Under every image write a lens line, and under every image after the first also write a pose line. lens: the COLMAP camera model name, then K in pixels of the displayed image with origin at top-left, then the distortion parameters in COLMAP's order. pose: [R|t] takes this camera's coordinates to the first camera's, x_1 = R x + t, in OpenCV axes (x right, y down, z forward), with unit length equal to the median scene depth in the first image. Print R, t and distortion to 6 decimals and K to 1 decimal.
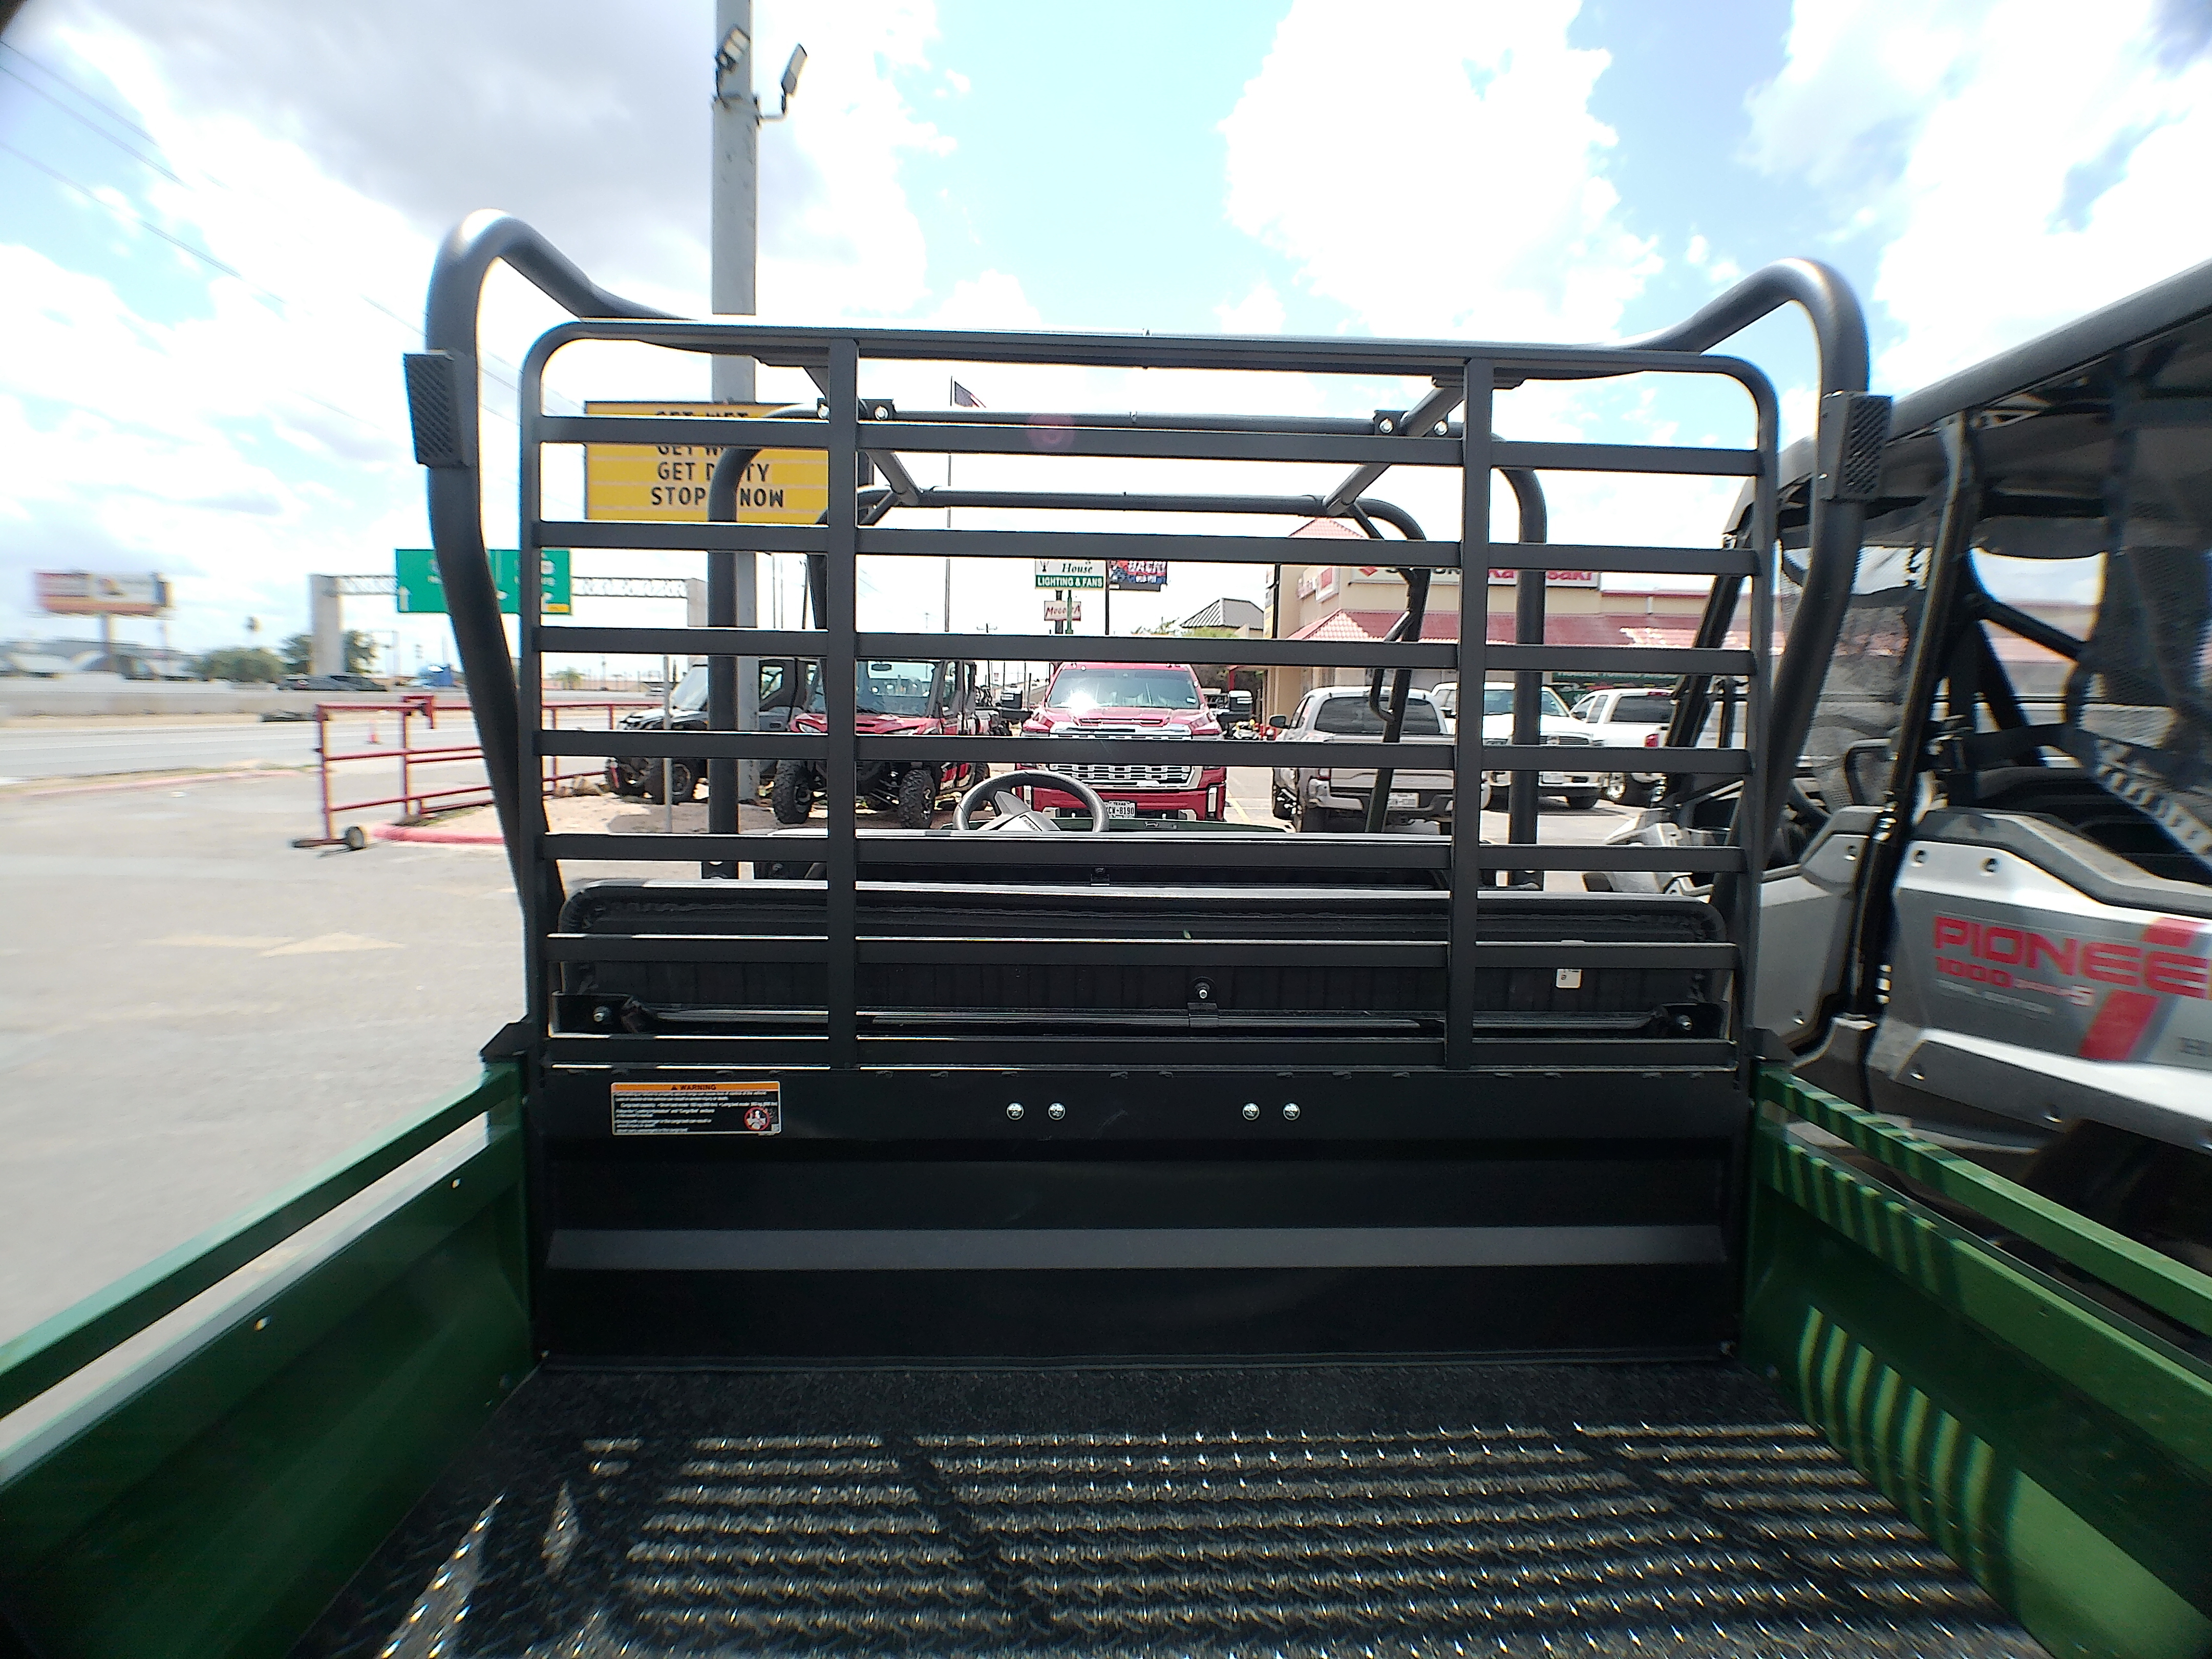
lens RADIAL K [[1221.2, 0, 1106.0], [0, 1221.2, 829.5], [0, 0, 1]] dist [-0.047138, 0.023292]
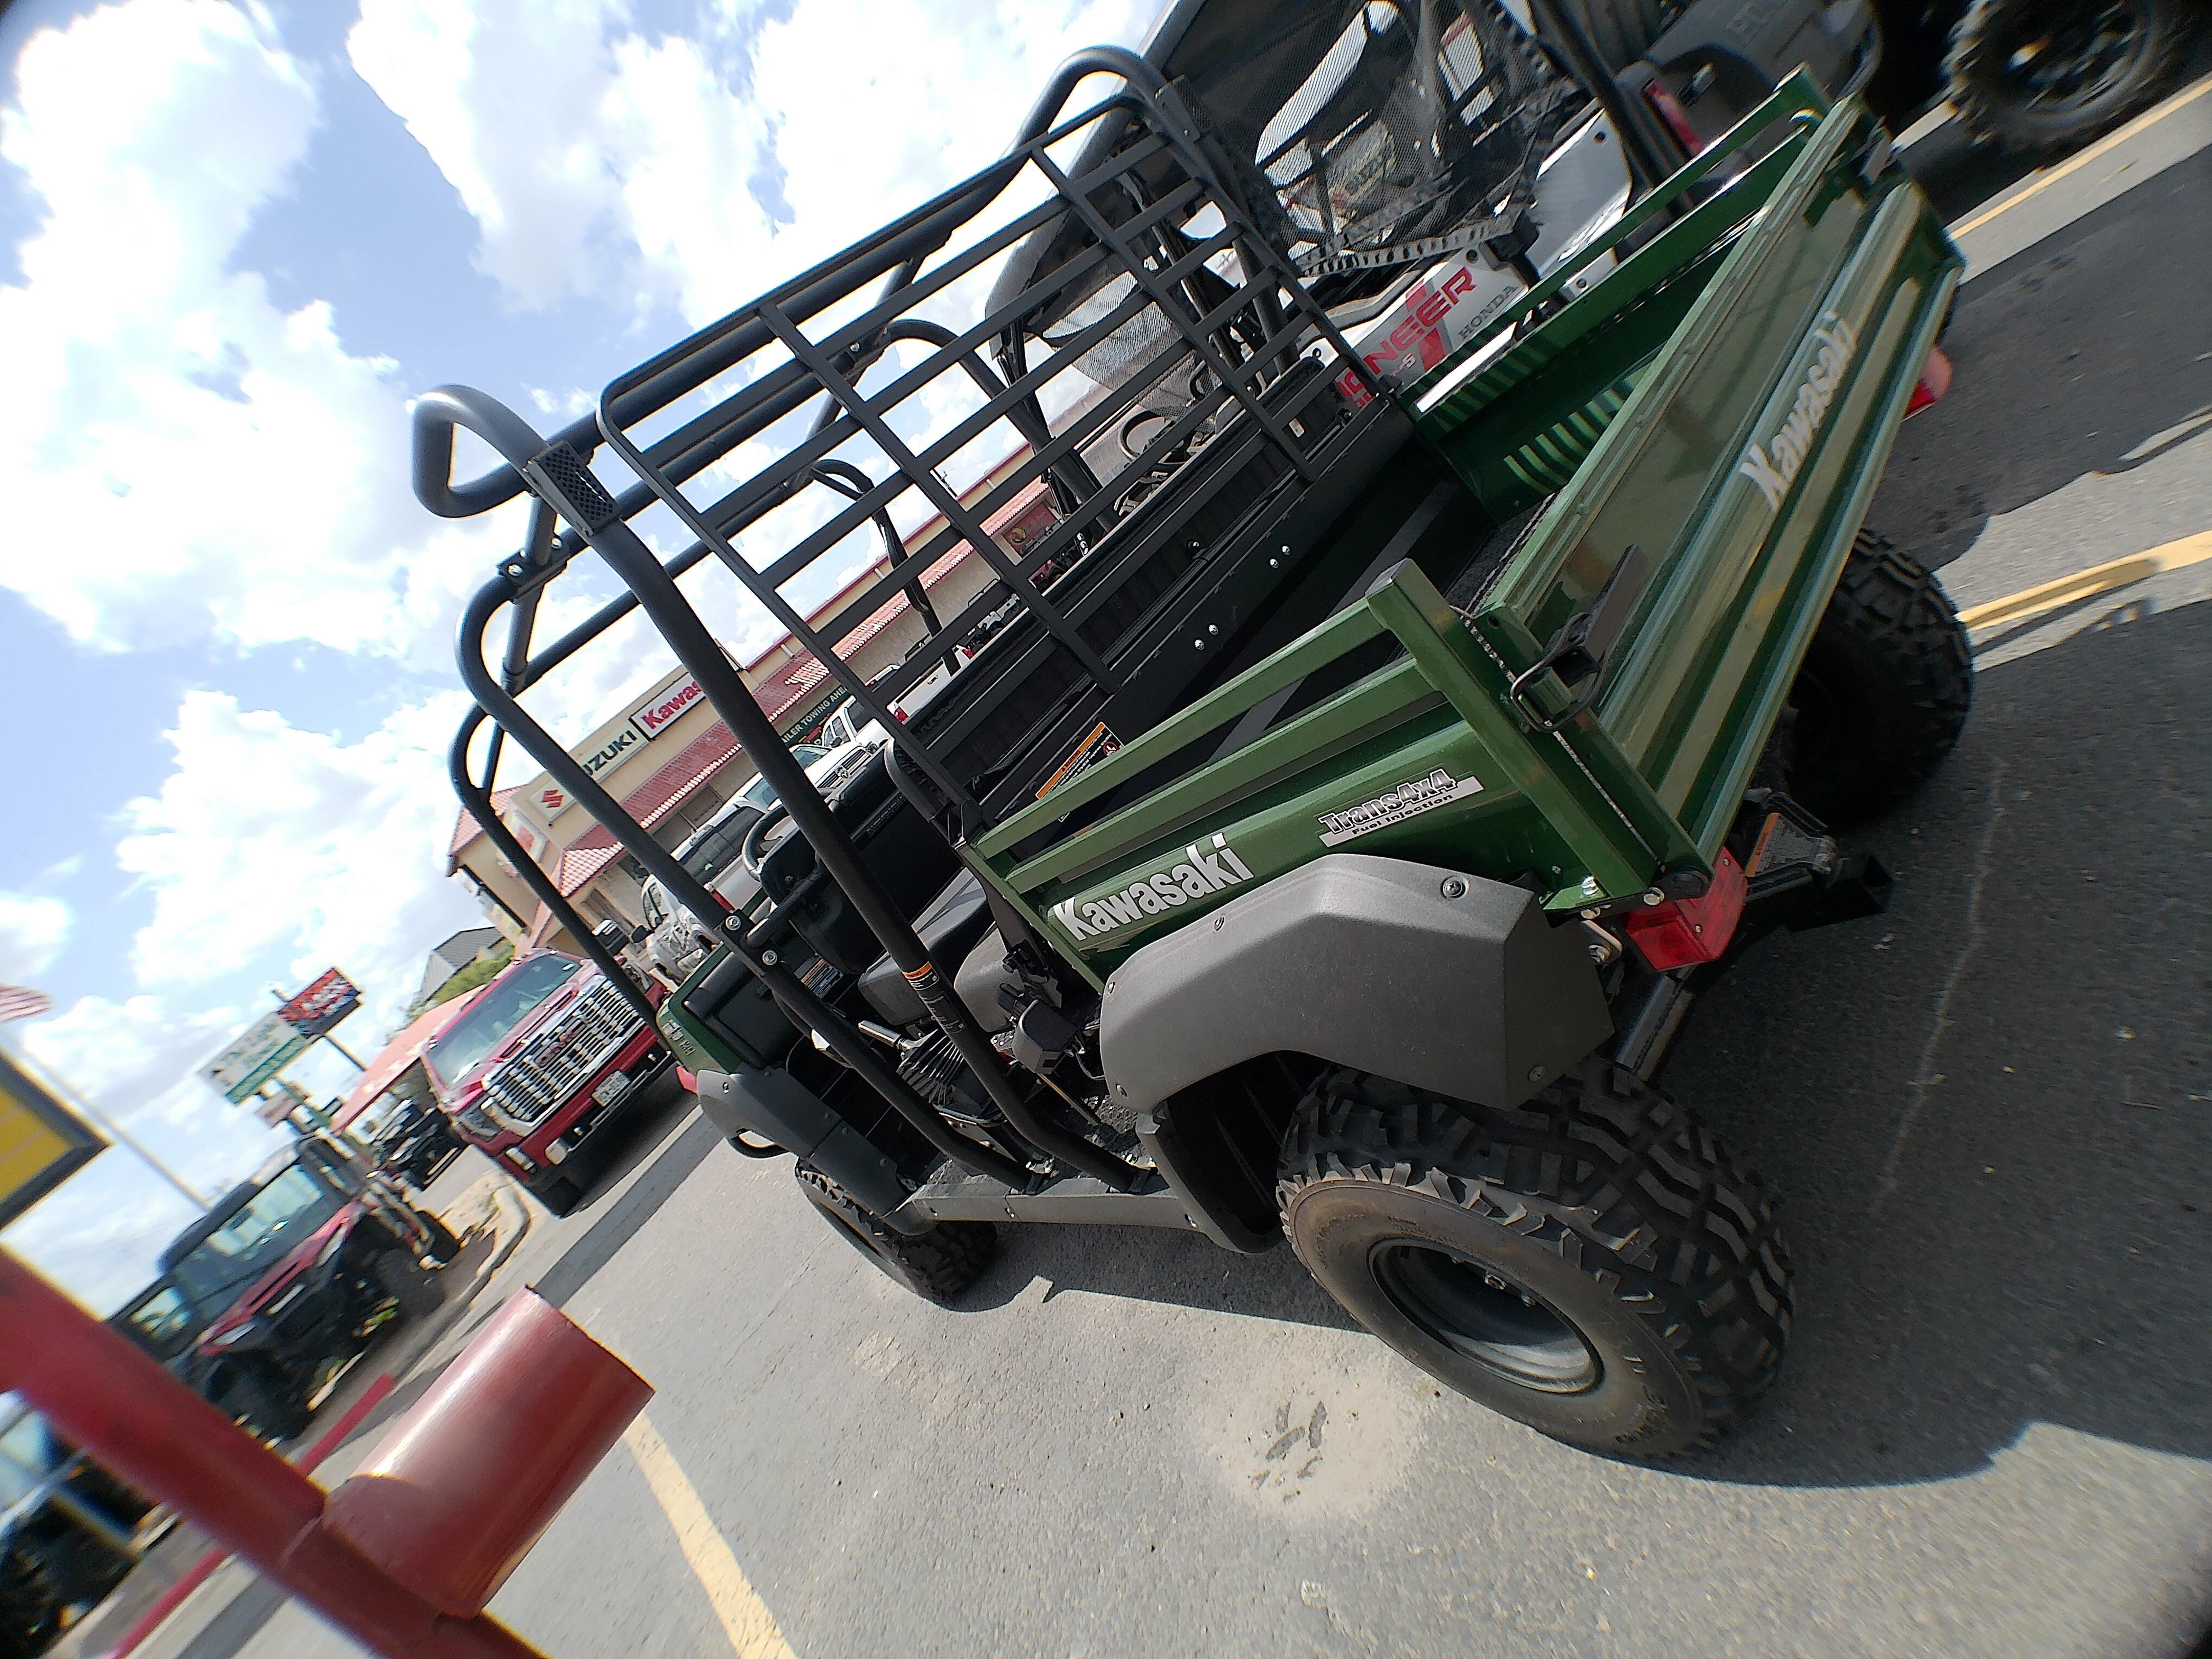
lens RADIAL K [[1195.1, 0, 1138.8], [0, 1195.1, 839.3], [0, 0, 1]] dist [-0.005861, -0.005806]
pose [[0.554430, -0.672658, 0.490039, -1.033034], [0.710769, 0.689020, 0.141629, 0.133801], [-0.432915, 0.269781, 0.860118, -0.203630]]
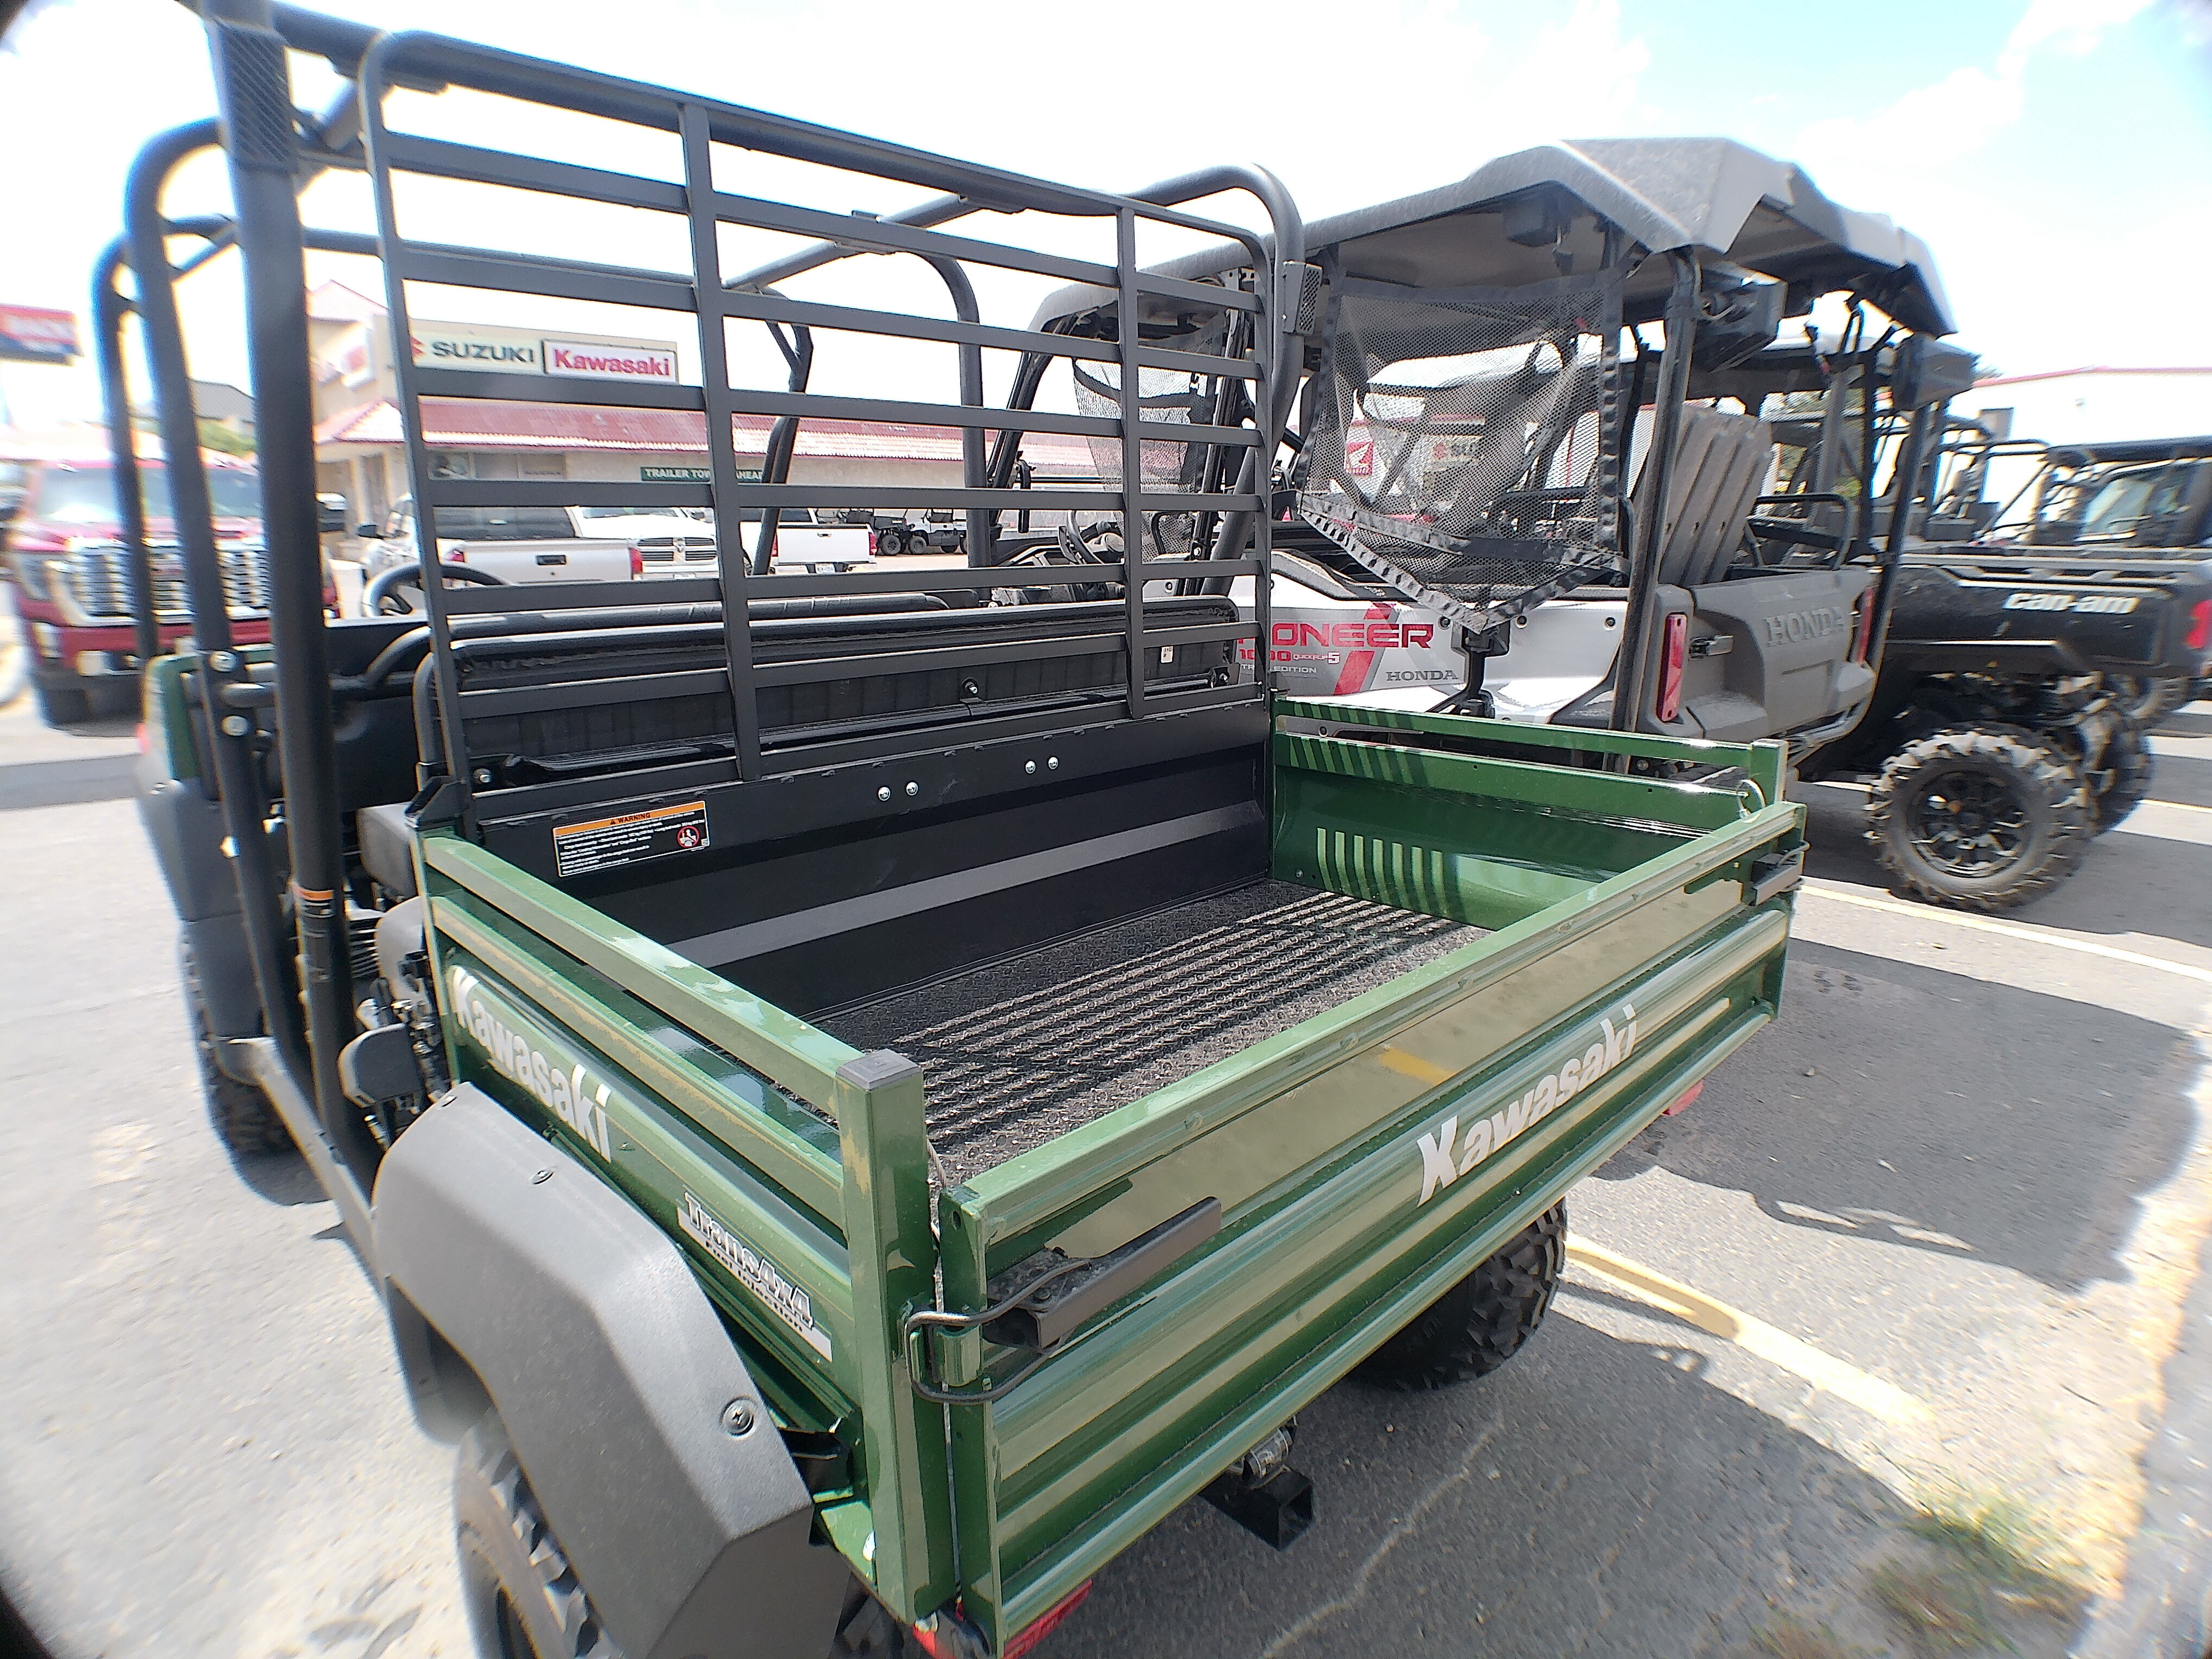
lens RADIAL K [[1195.1, 0, 1138.8], [0, 1195.1, 839.3], [0, 0, 1]] dist [-0.005861, -0.005806]
pose [[0.744757, -0.188933, 0.640033, -0.685185], [0.079752, 0.977411, 0.195724, 0.056724], [-0.662554, -0.094723, 0.743001, -0.099930]]
